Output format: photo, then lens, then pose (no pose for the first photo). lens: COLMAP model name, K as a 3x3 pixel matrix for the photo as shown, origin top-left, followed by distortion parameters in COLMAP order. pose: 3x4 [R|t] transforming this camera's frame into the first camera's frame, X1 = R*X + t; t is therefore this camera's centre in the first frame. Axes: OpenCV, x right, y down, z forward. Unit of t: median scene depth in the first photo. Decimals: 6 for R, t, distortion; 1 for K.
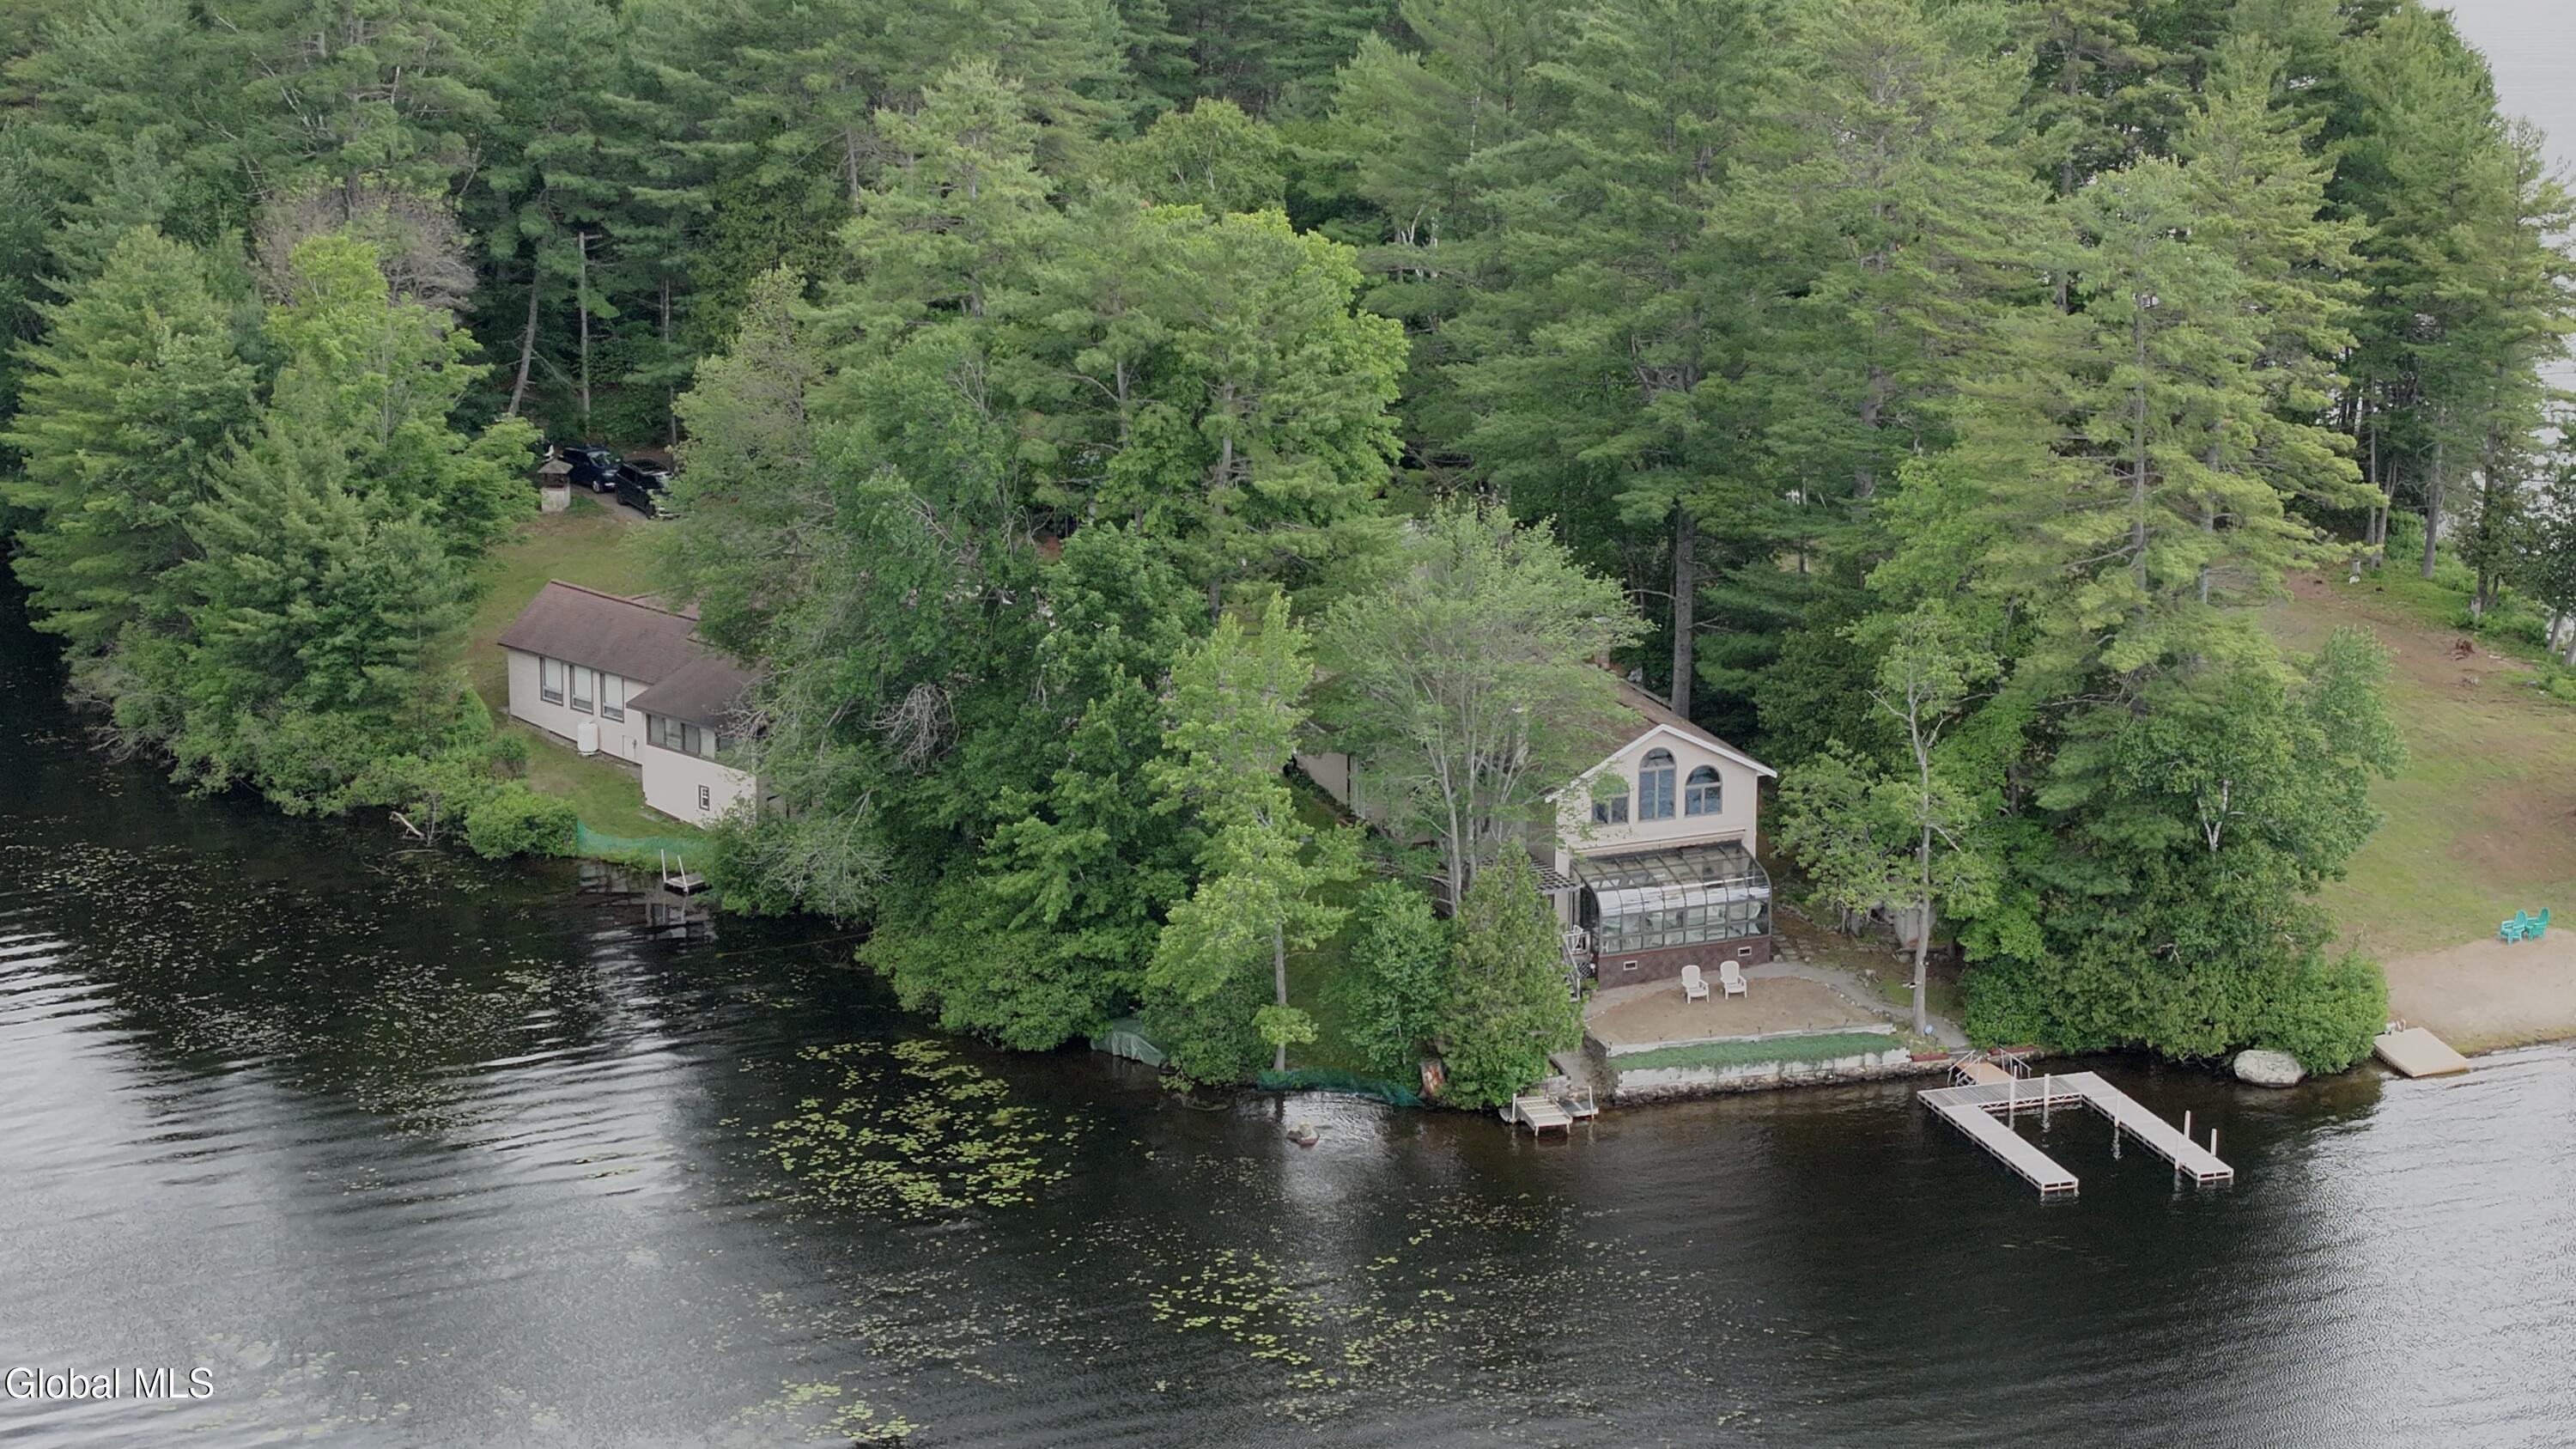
lens RADIAL K [[6906.5, 0, 1304.6], [0, 6906.5, 730.5], [0, 0, 1]] dist [-0.380024, 0.000000]
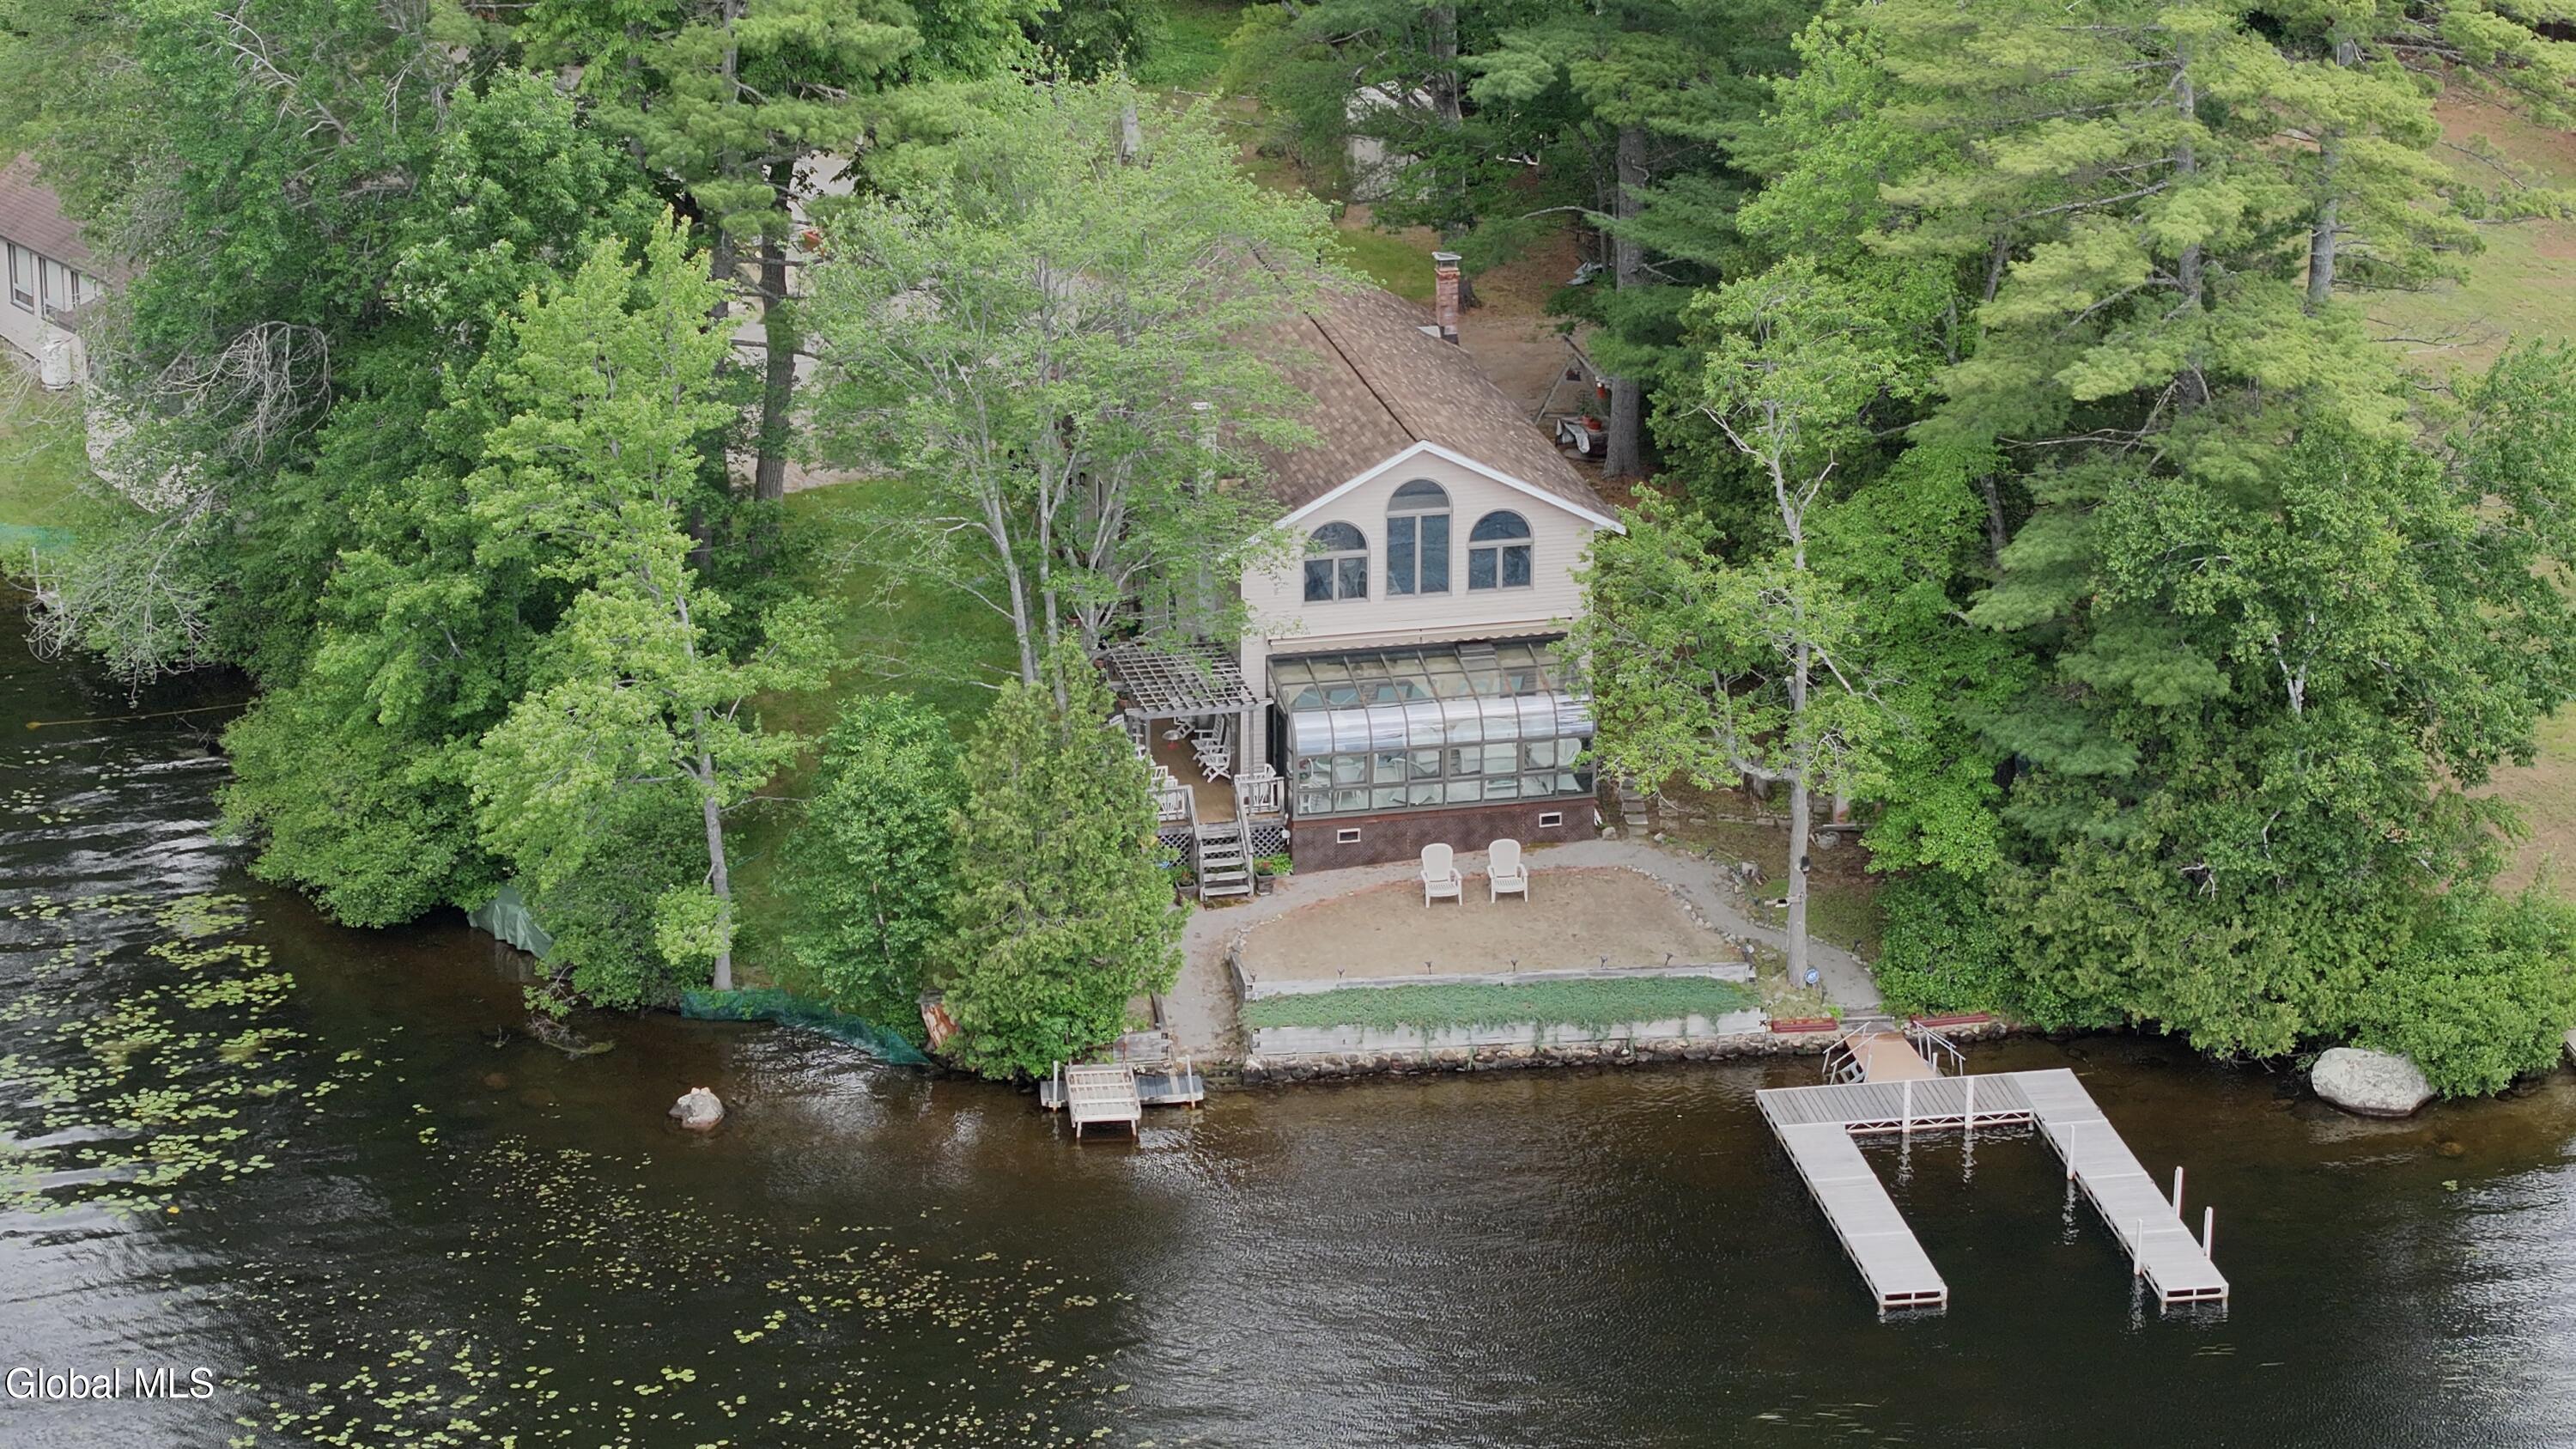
lens RADIAL K [[6899.9, 0, 1284.6], [0, 6899.9, 716.4], [0, 0, 1]] dist [-0.333737, 0.000000]
pose [[0.987540, 0.050512, -0.149042, 0.133651], [-0.040117, 0.996601, 0.071947, -0.020168], [0.152169, -0.065071, 0.986210, 0.406747]]
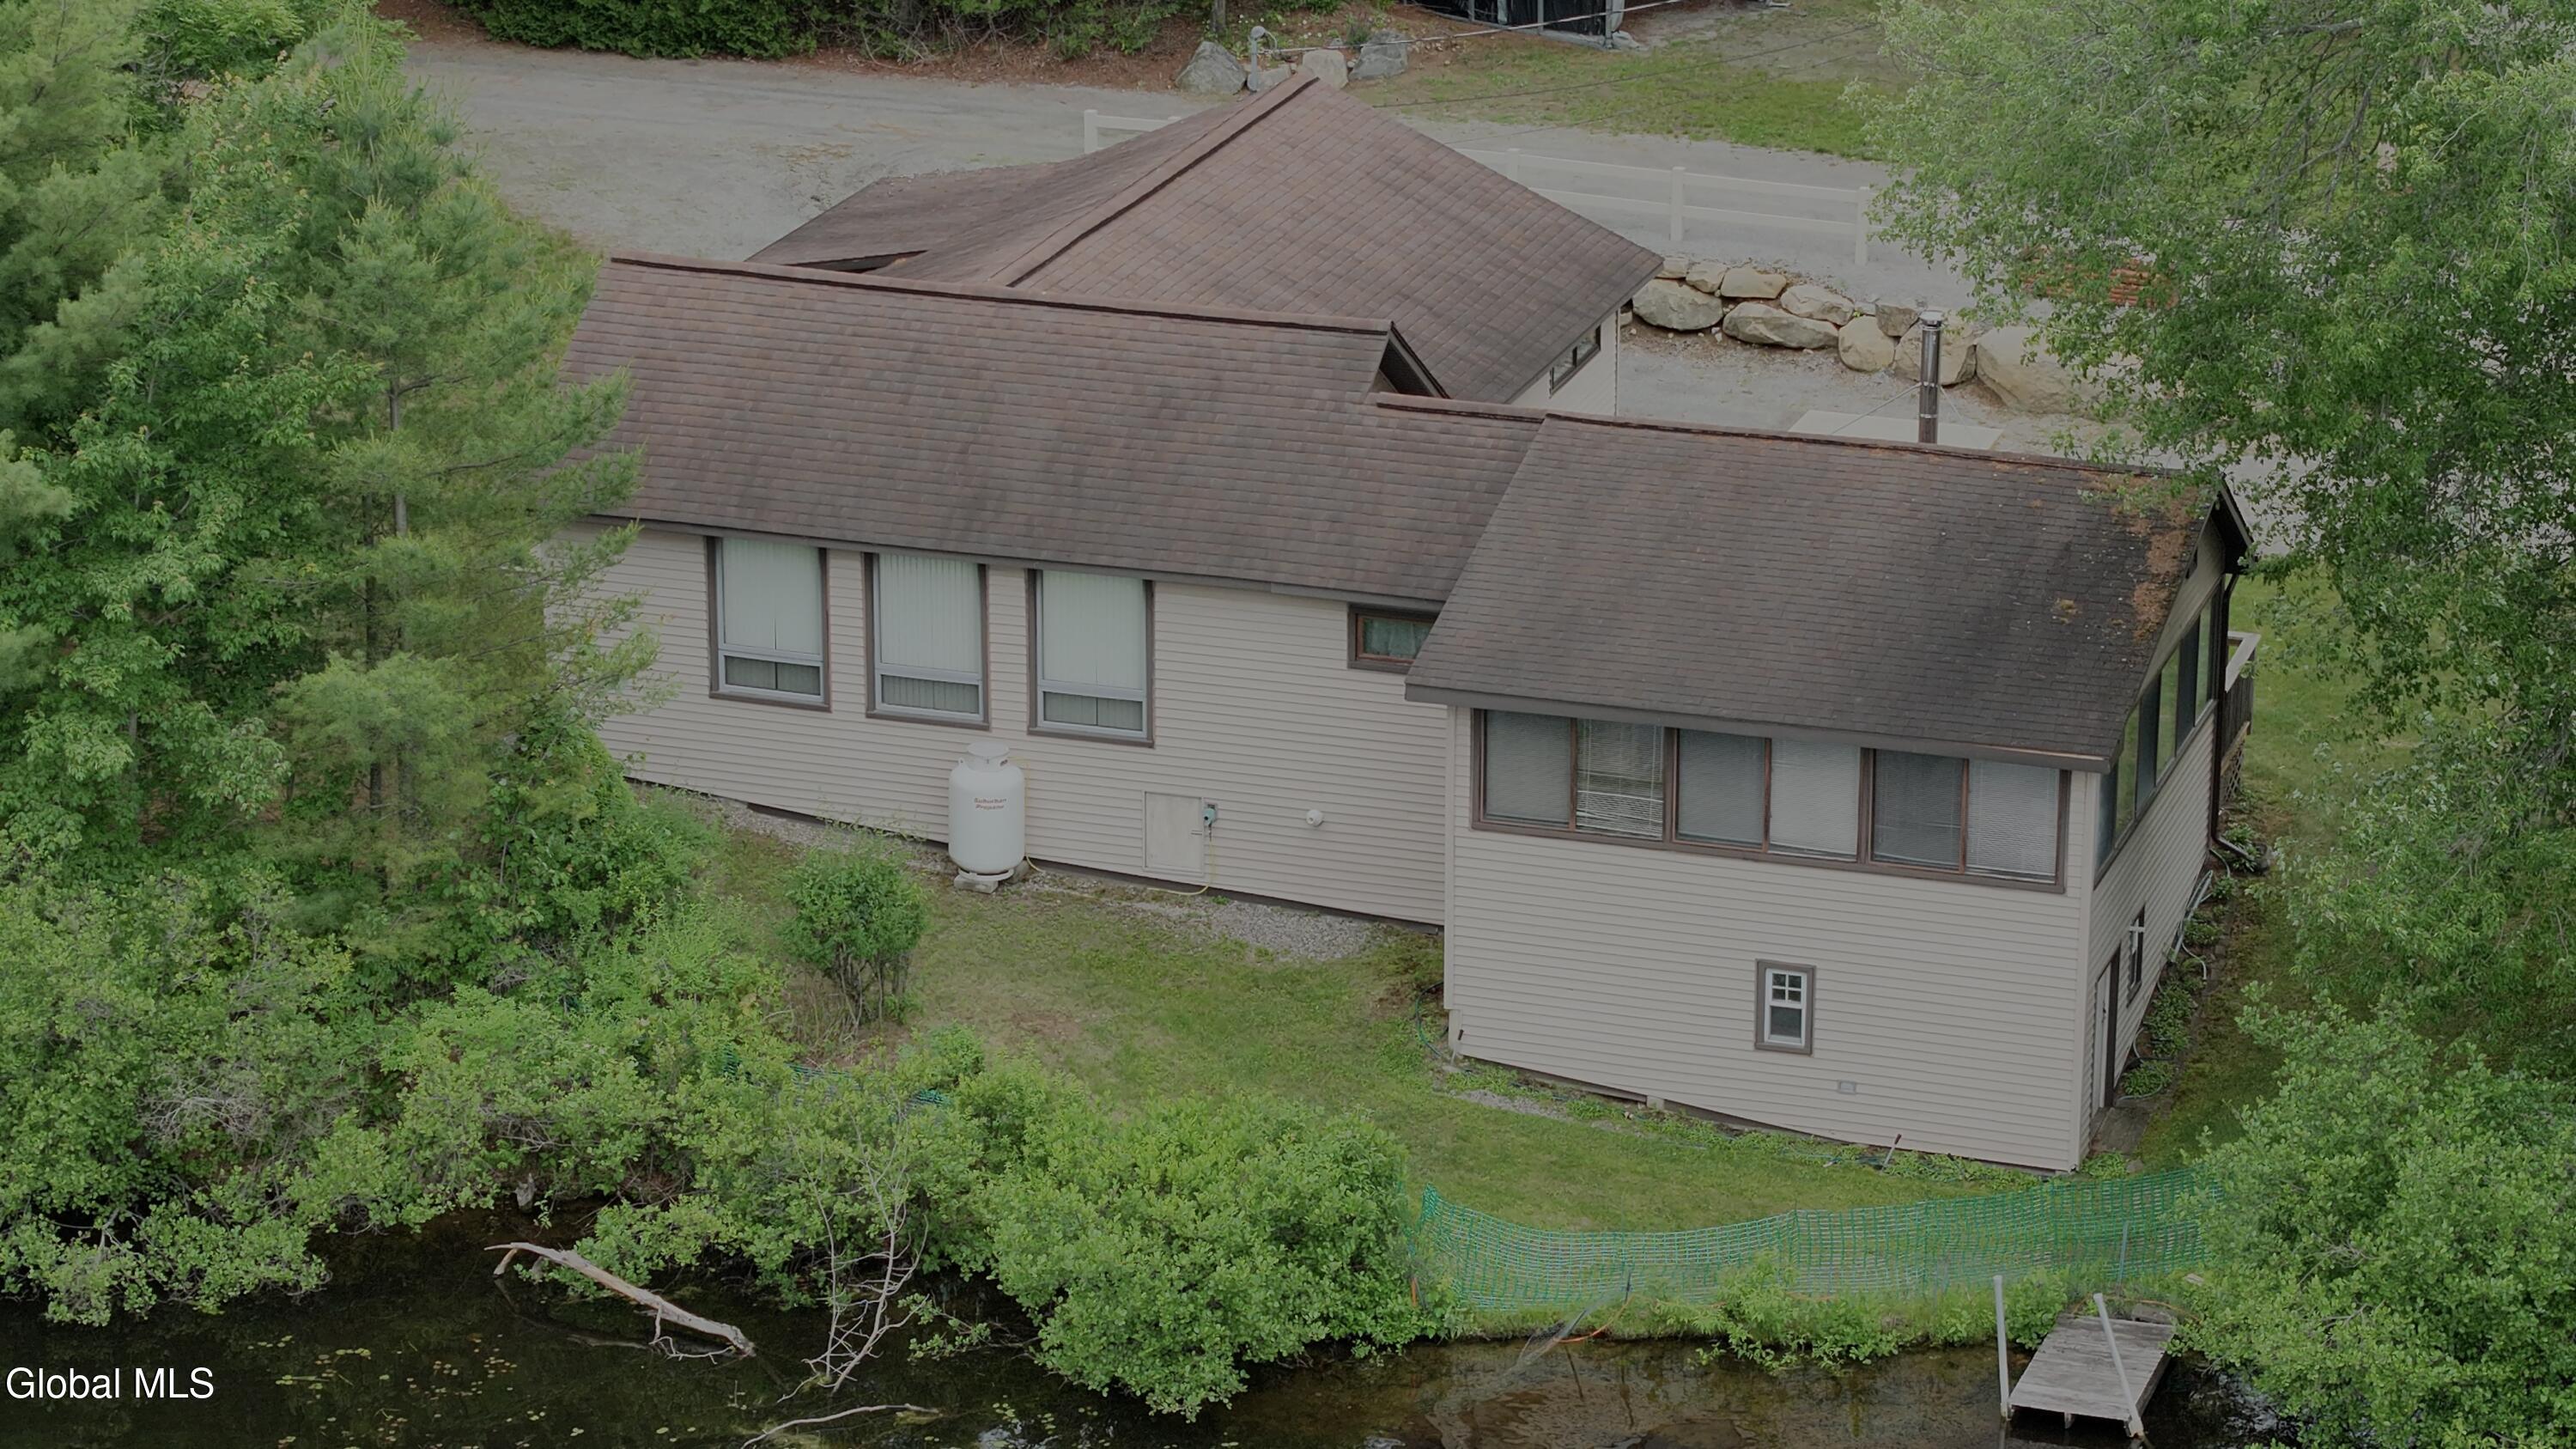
lens RADIAL K [[6899.9, 0, 1283.6], [0, 6899.9, 731.2], [0, 0, 1]] dist [-0.333737, 0.000000]
pose [[0.909274, -0.135506, 0.393522, -0.227290], [0.110725, 0.990199, 0.085125, -0.027201], [-0.401200, -0.033829, 0.915366, 0.860966]]
